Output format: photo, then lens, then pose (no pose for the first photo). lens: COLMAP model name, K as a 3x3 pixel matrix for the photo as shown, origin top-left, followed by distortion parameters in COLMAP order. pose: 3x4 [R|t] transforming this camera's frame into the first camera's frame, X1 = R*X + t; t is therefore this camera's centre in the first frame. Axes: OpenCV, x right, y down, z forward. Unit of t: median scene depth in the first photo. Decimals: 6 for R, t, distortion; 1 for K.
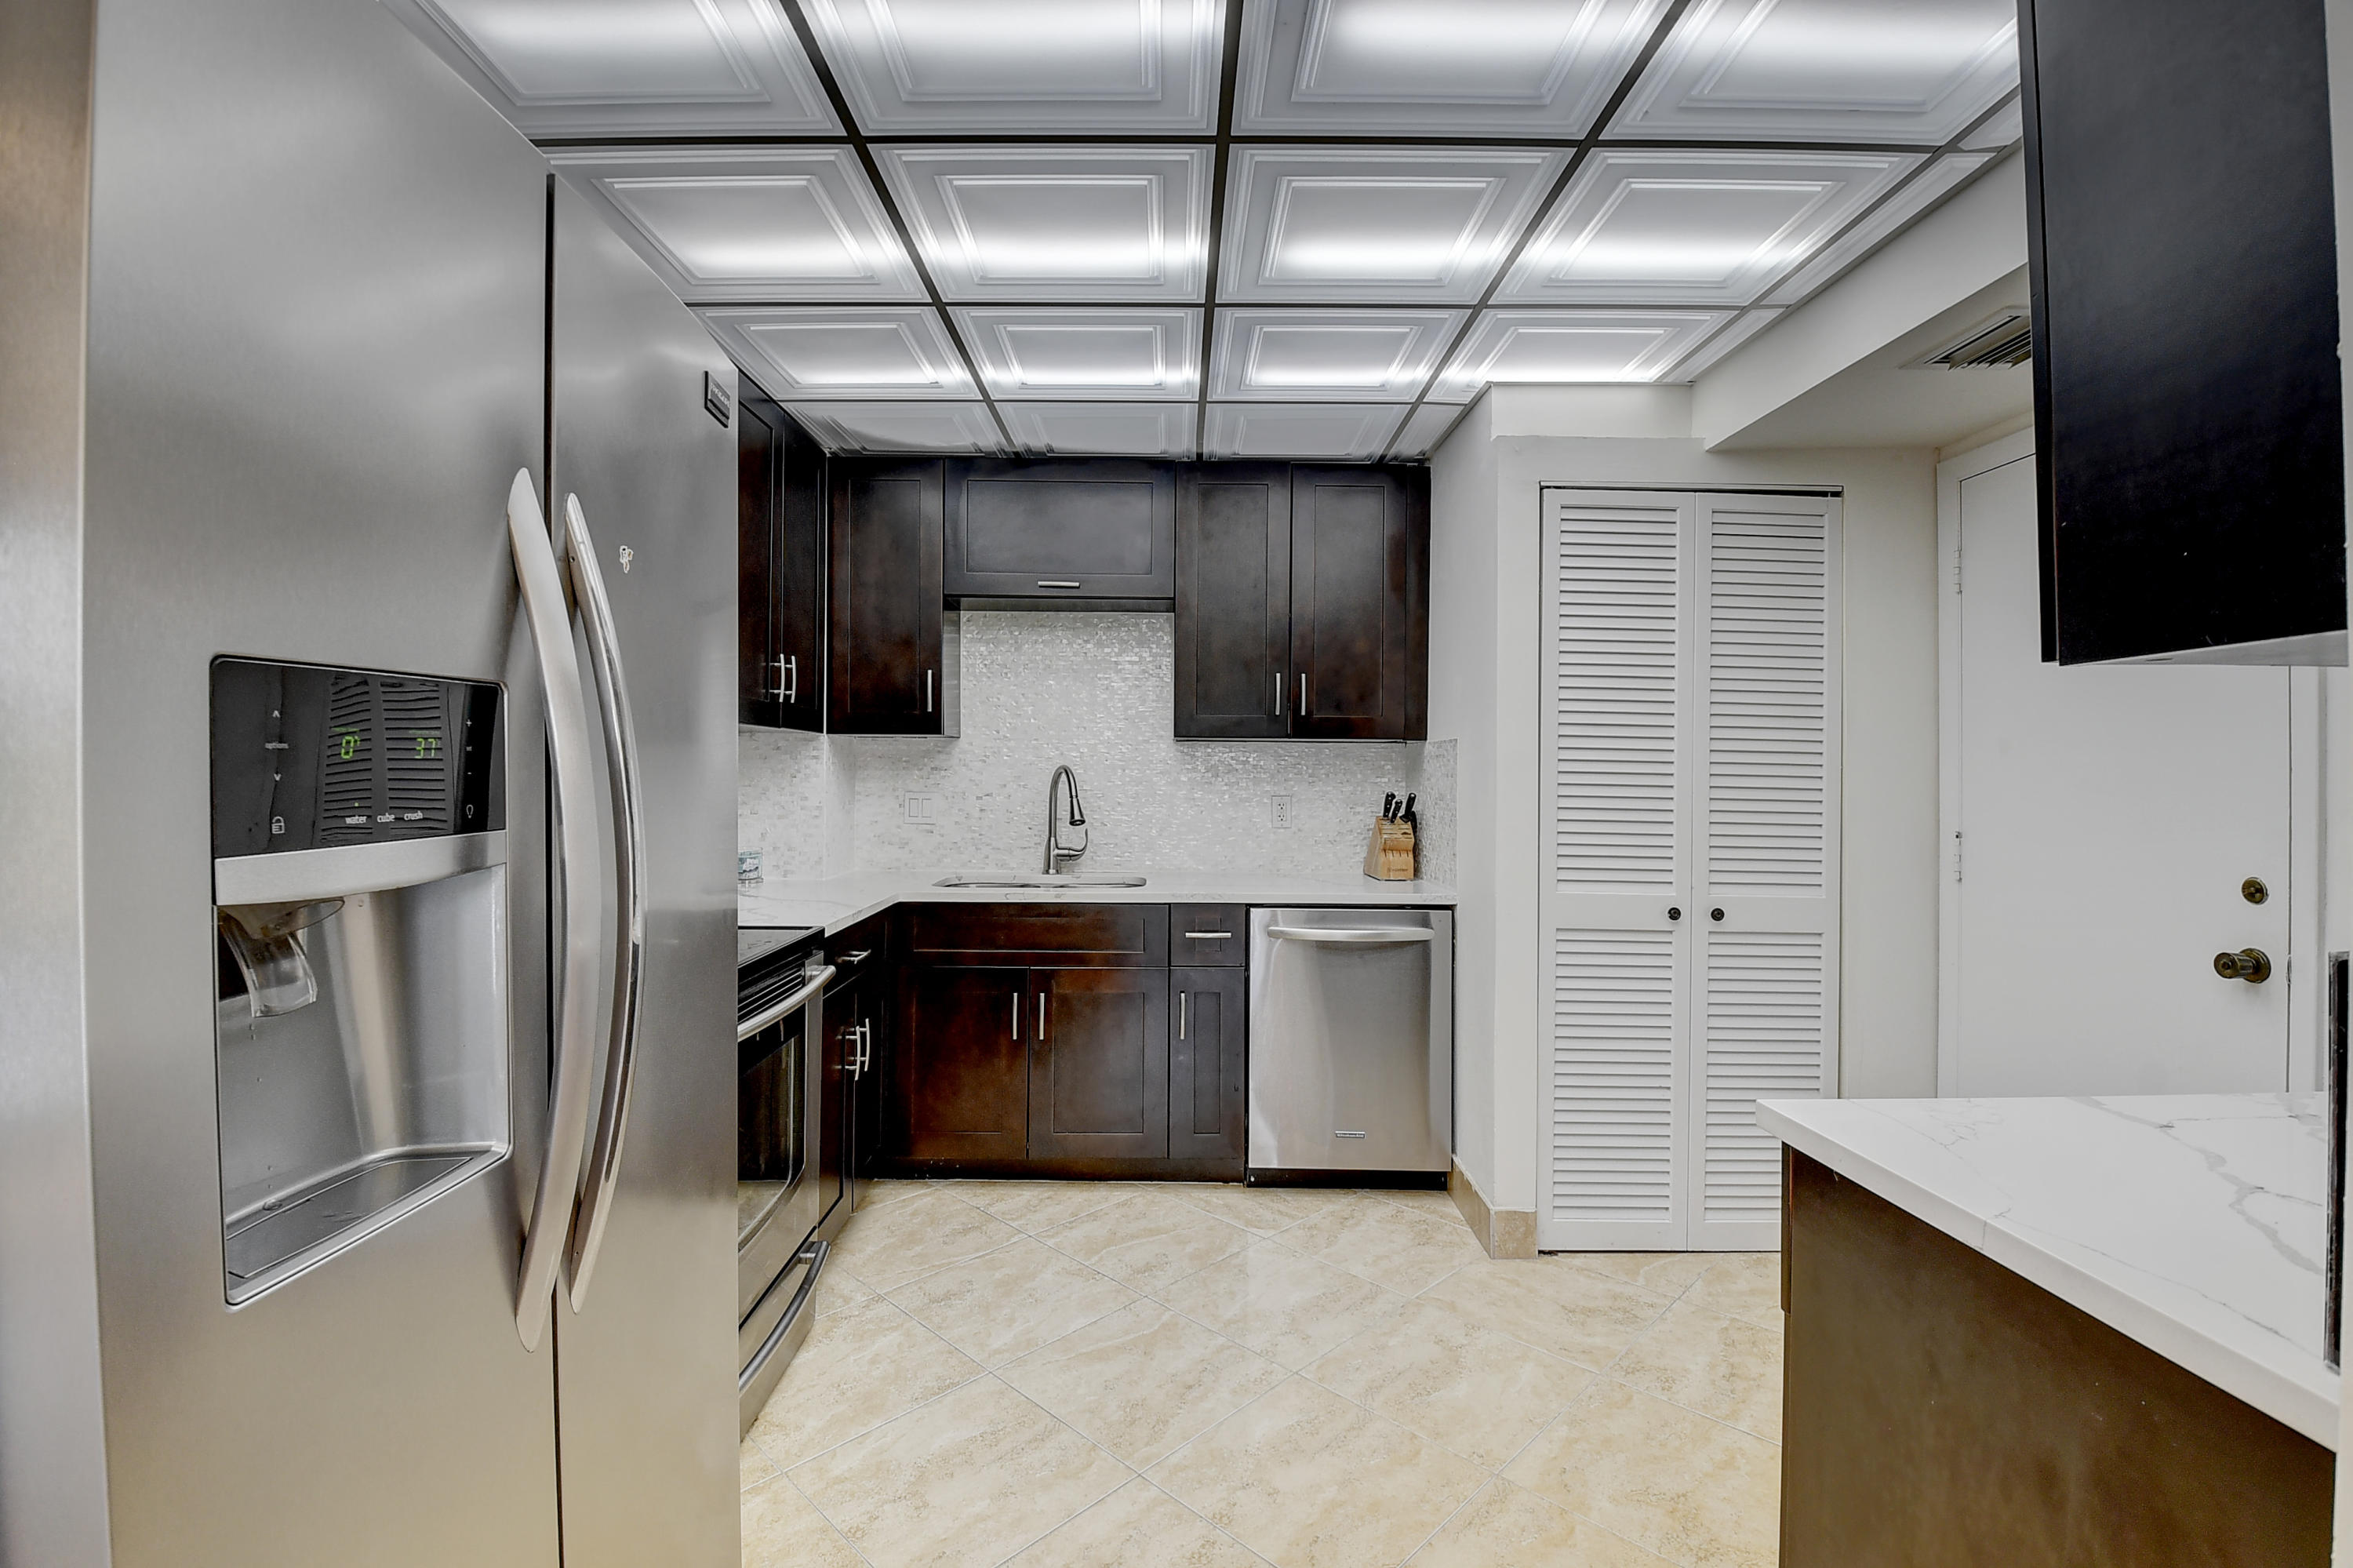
lens RADIAL K [[1036.0, 0, 1171.8], [0, 1036.0, 755.9], [0, 0, 1]] dist [0.025978, -0.034086]
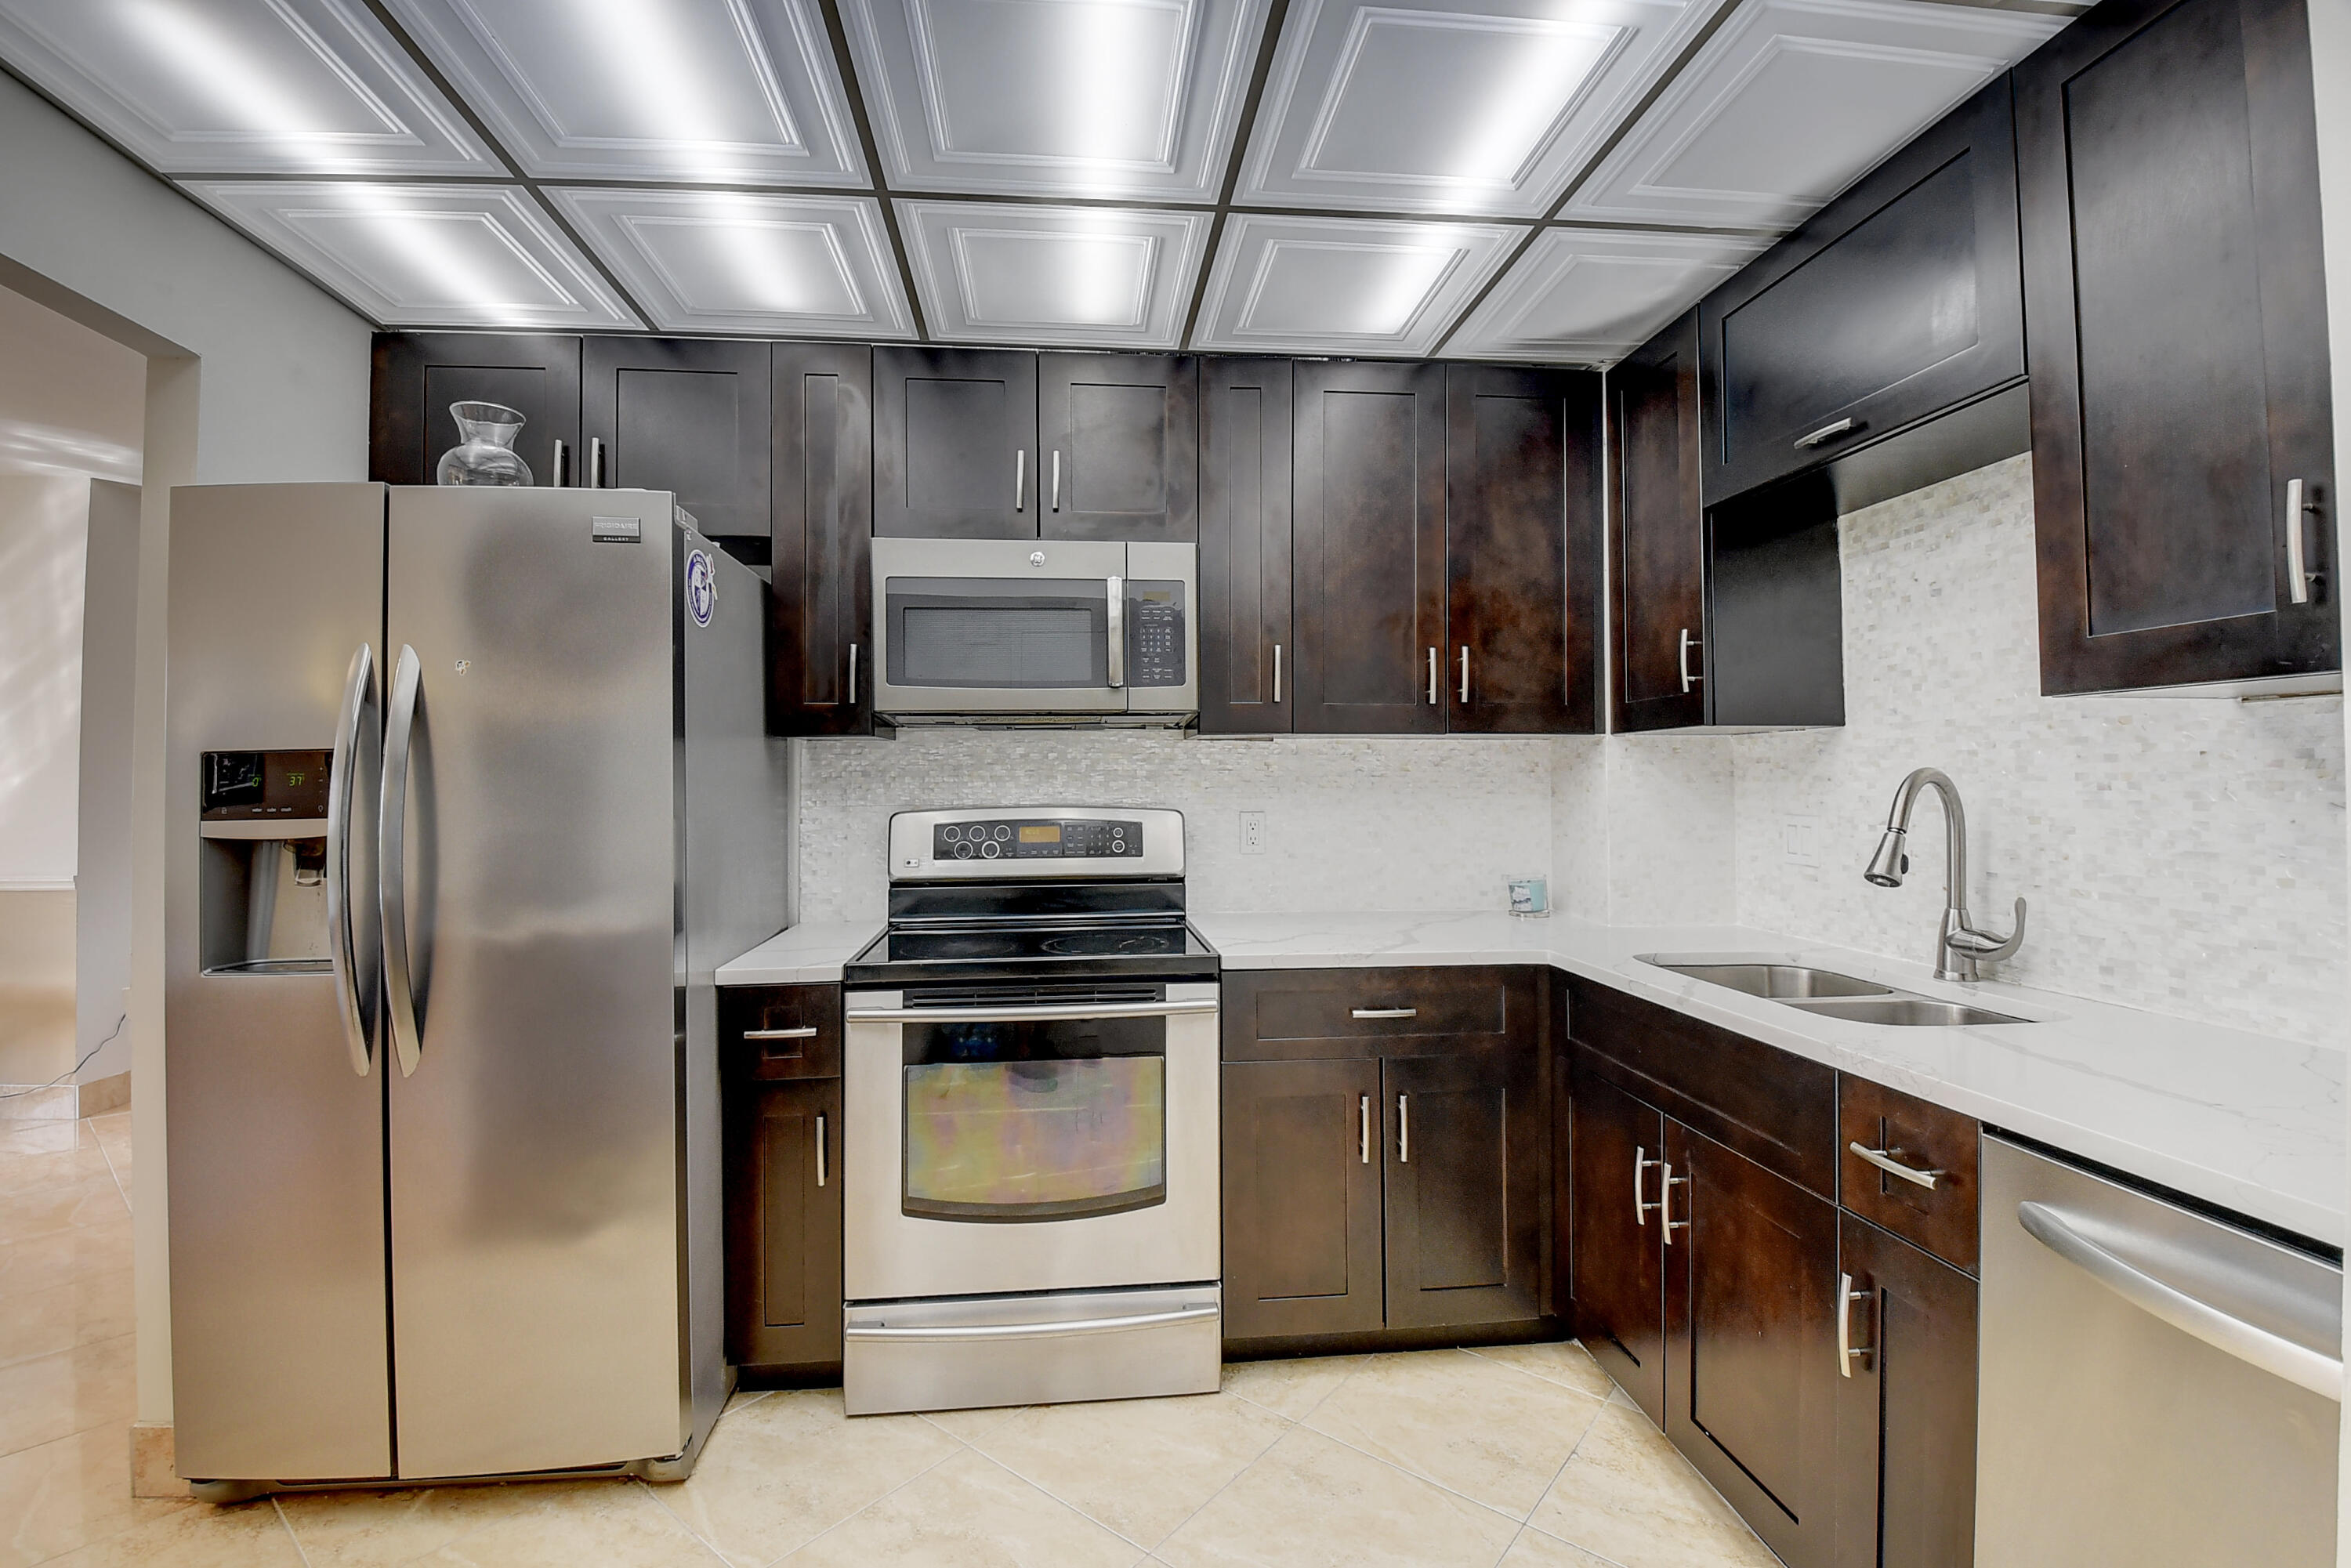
lens RADIAL K [[1054.9, 0, 1163.8], [0, 1054.9, 750.6], [0, 0, 1]] dist [-0.001924, -0.007929]
pose [[0.096327, -0.029728, -0.994906, 0.550563], [0.019262, 0.999422, -0.027998, 0.008379], [0.995163, -0.016467, 0.096844, 0.823055]]
